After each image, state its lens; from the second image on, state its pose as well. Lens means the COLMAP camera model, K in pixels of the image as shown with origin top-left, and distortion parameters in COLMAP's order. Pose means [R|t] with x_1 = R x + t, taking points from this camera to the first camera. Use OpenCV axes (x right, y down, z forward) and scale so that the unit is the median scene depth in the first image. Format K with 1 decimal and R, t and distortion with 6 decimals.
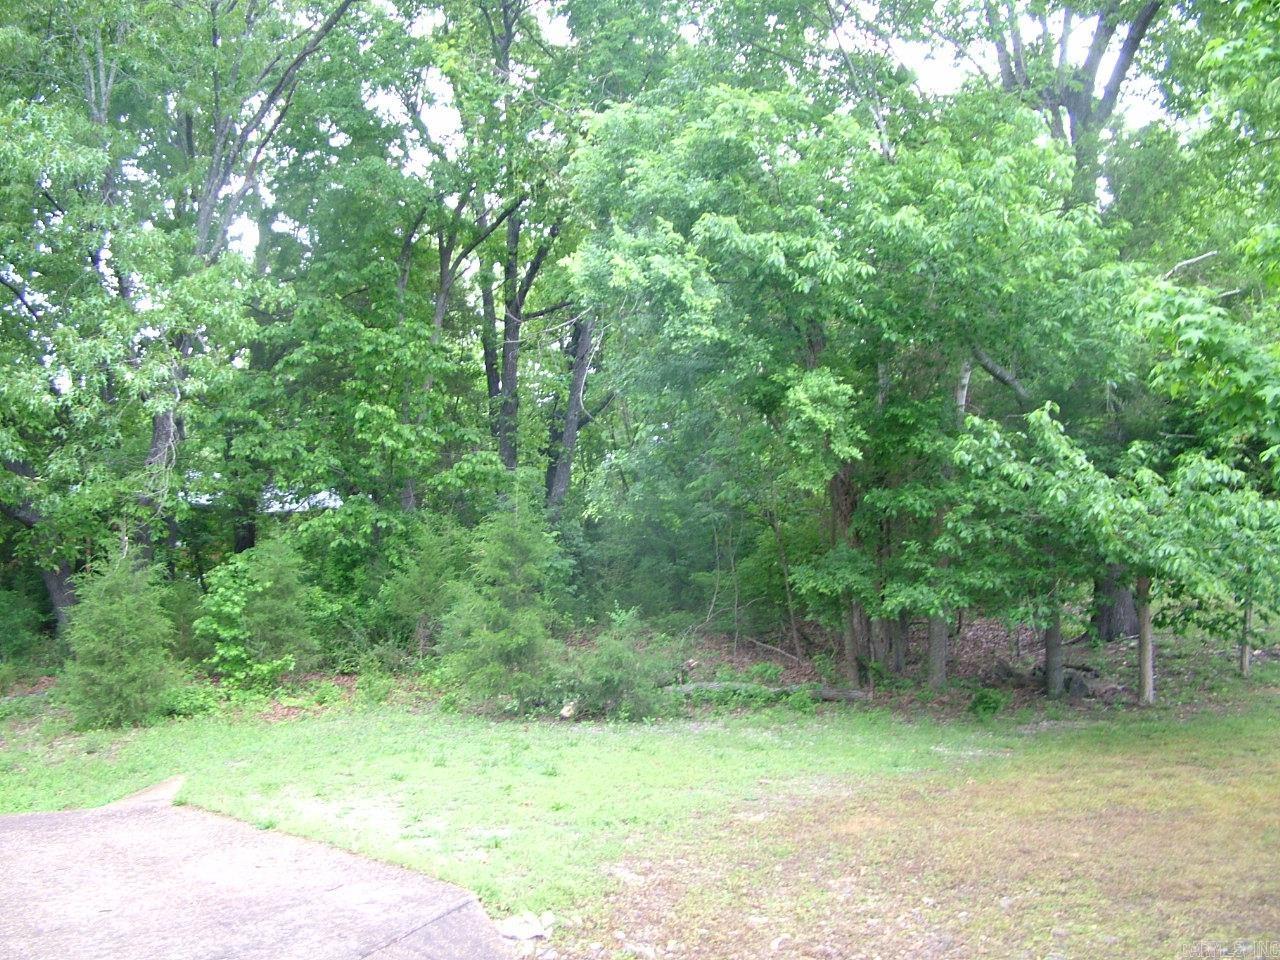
lens RADIAL K [[1350.3, 0, 640.0], [0, 1350.3, 480.0], [0, 0, 1]] dist [-0.114436, 0.062277]
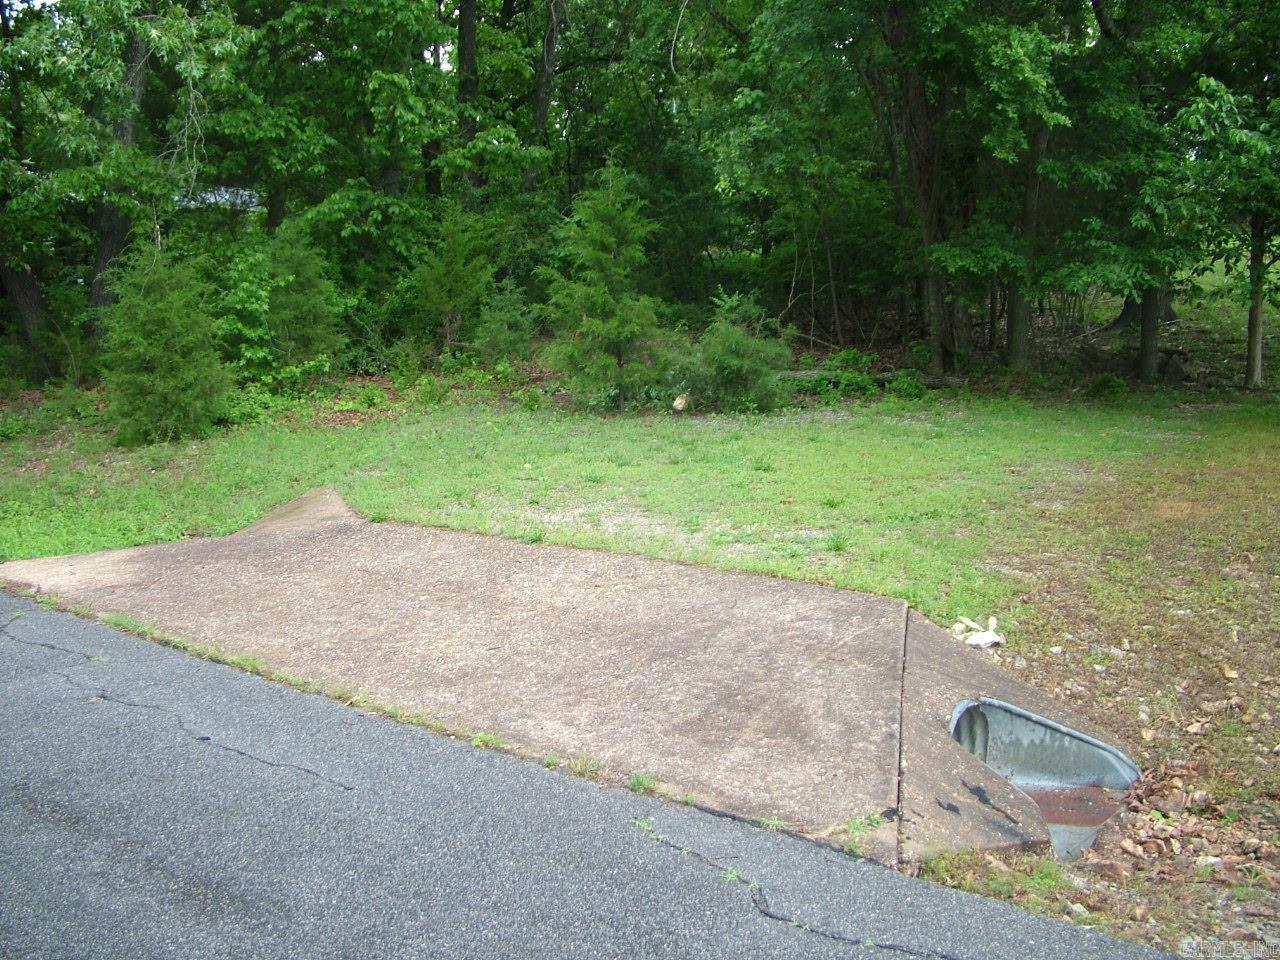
lens RADIAL K [[1350.3, 0, 640.0], [0, 1350.3, 480.0], [0, 0, 1]] dist [-0.114436, 0.062277]
pose [[0.991961, -0.032152, 0.122392, -0.164537], [0.004322, 0.975229, 0.221157, 0.013141], [-0.126471, -0.218850, 0.967528, 0.072204]]
